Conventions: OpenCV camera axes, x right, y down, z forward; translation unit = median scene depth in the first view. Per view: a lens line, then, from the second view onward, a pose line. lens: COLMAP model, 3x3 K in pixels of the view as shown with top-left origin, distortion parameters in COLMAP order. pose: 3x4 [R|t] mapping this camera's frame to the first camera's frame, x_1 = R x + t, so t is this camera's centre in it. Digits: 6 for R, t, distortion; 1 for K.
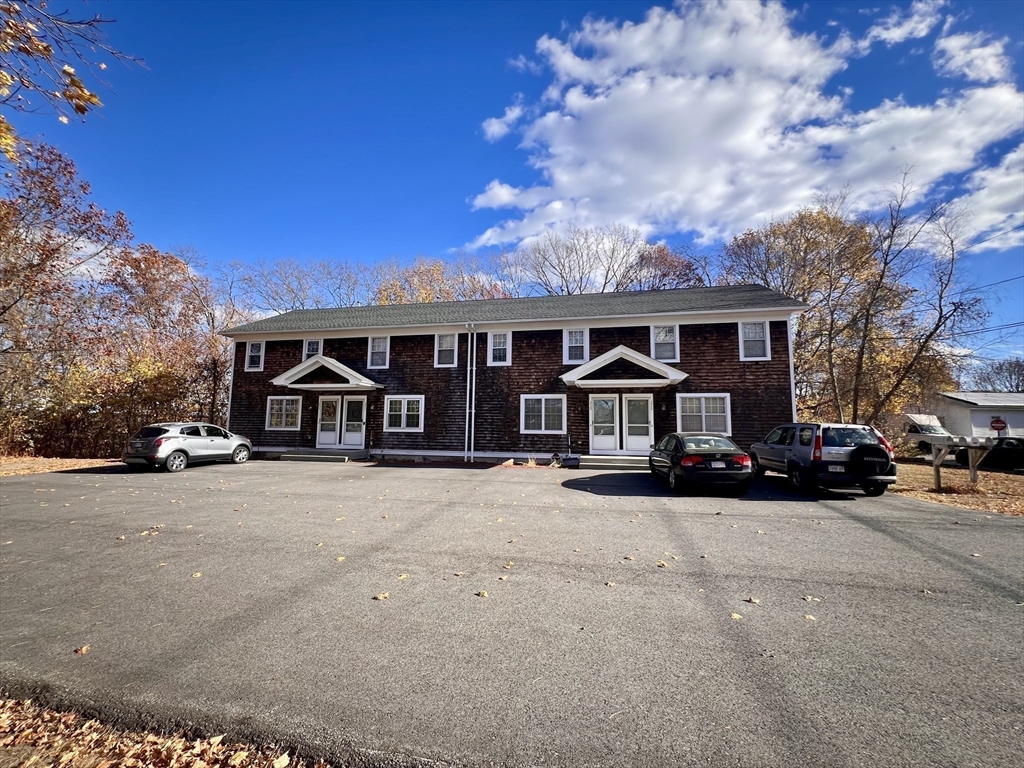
lens RADIAL K [[414.3, 0, 508.8], [0, 414.3, 388.6], [0, 0, 1]] dist [0.002738, 0.000364]
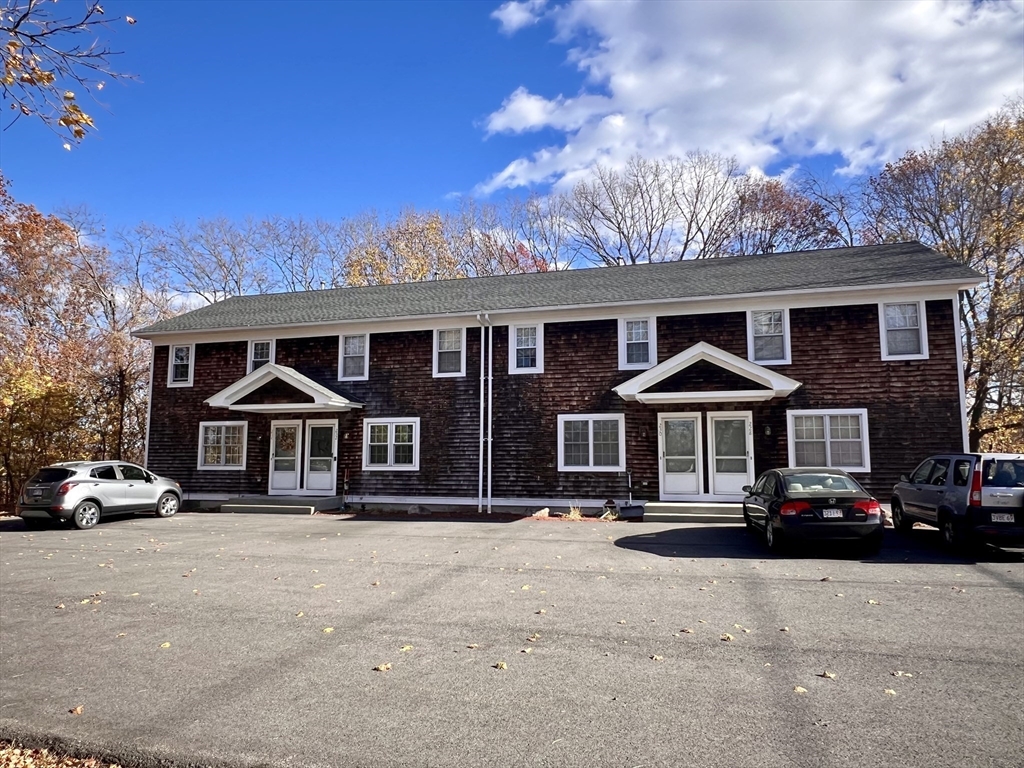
lens RADIAL K [[670.7, 0, 508.7], [0, 670.7, 390.3], [0, 0, 1]] dist [0.006873, -0.002577]
pose [[0.998057, -0.017293, -0.059864, 0.015368], [0.016762, 0.999816, -0.009354, -0.018238], [0.060015, 0.008332, 0.998163, -0.128574]]
